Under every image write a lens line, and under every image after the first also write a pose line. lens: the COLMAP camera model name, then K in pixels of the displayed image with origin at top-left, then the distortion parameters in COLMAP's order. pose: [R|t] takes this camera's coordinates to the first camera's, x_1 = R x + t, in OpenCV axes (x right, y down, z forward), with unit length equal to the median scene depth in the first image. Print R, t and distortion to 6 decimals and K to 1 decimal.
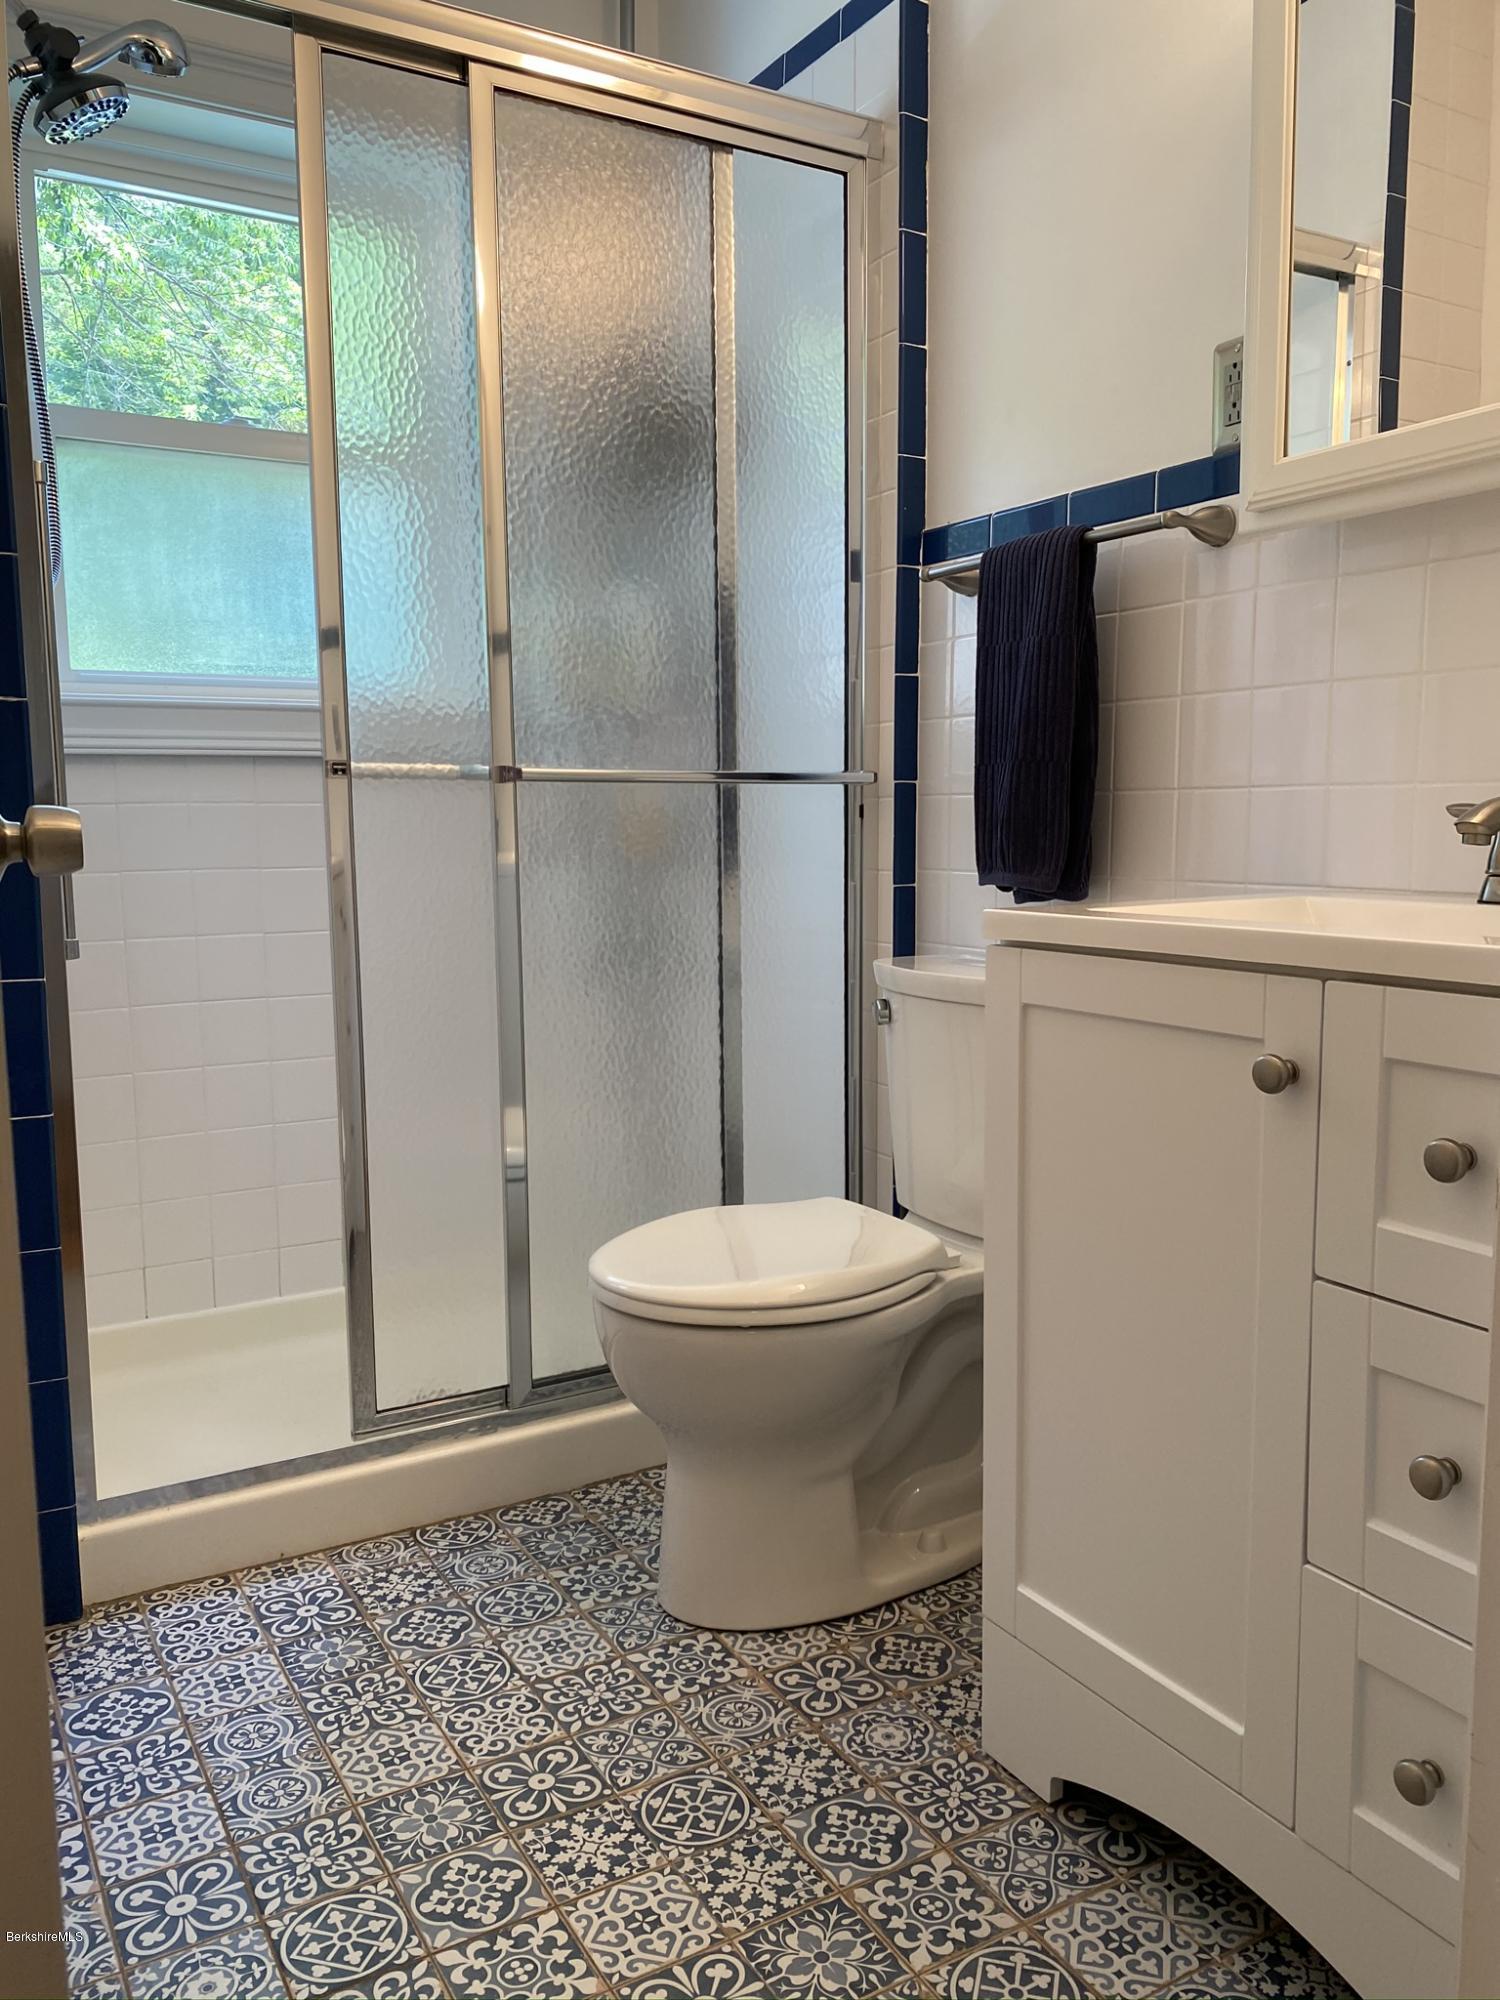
lens RADIAL K [[1530.7, 0, 741.2], [0, 1530.7, 1020.4], [0, 0, 1]] dist [0.051904, -0.056405]
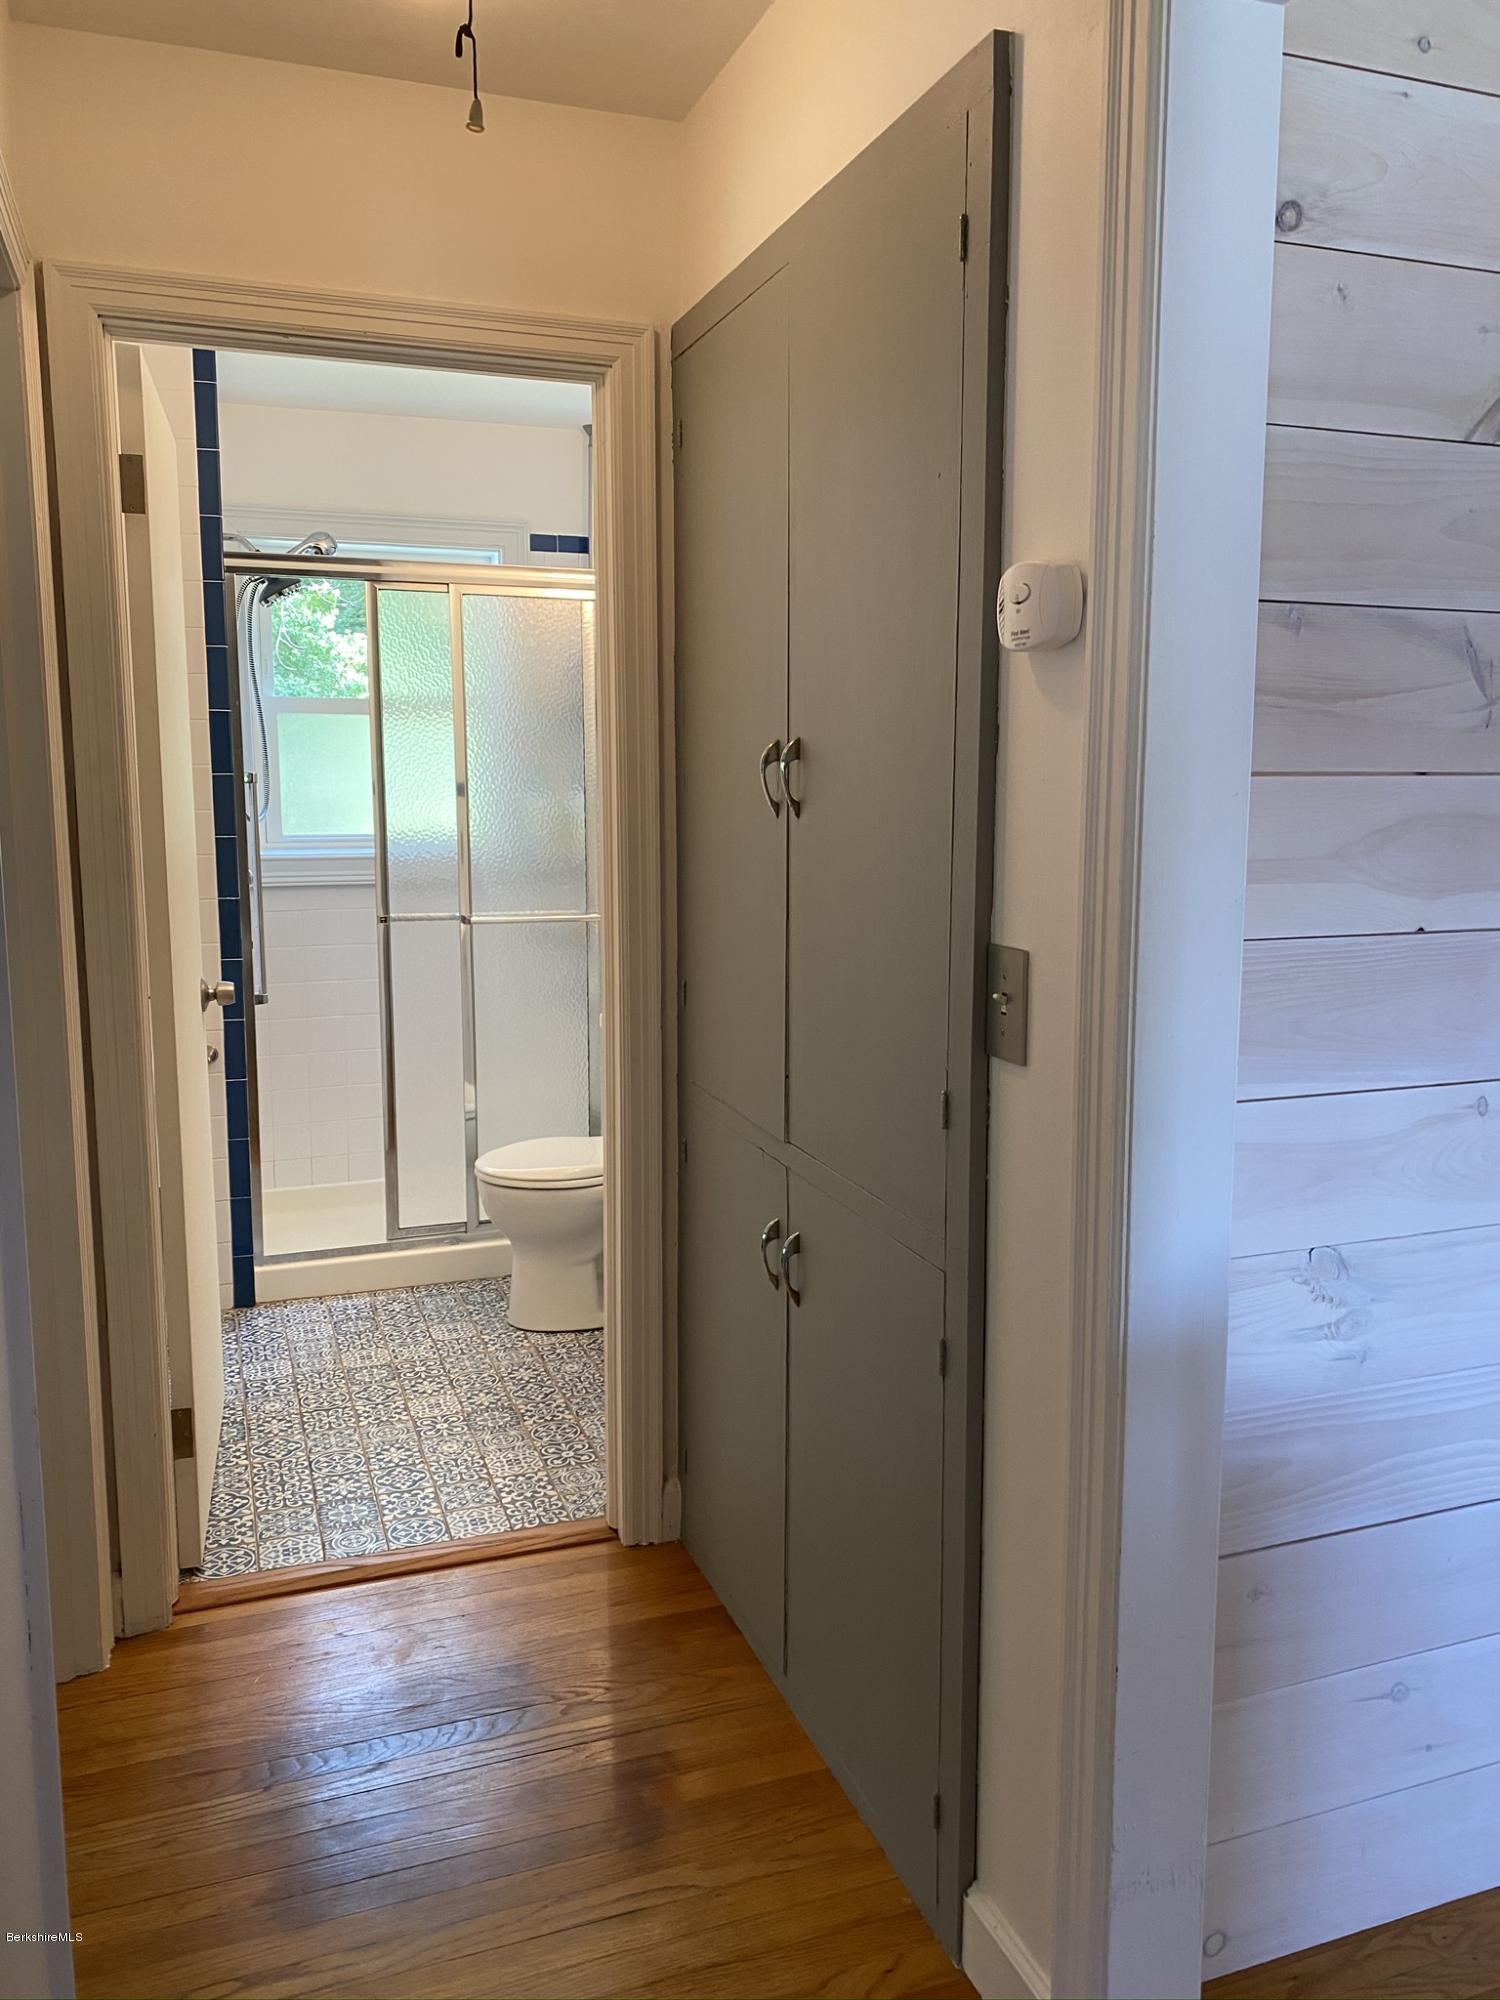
lens RADIAL K [[1530.7, 0, 756.0], [0, 1530.7, 981.1], [0, 0, 1]] dist [0.051904, -0.056405]
pose [[0.985934, 0.035402, -0.163341, 0.616857], [-0.033186, 0.999317, 0.016274, -0.137209], [0.163806, -0.010624, 0.986435, -1.038794]]
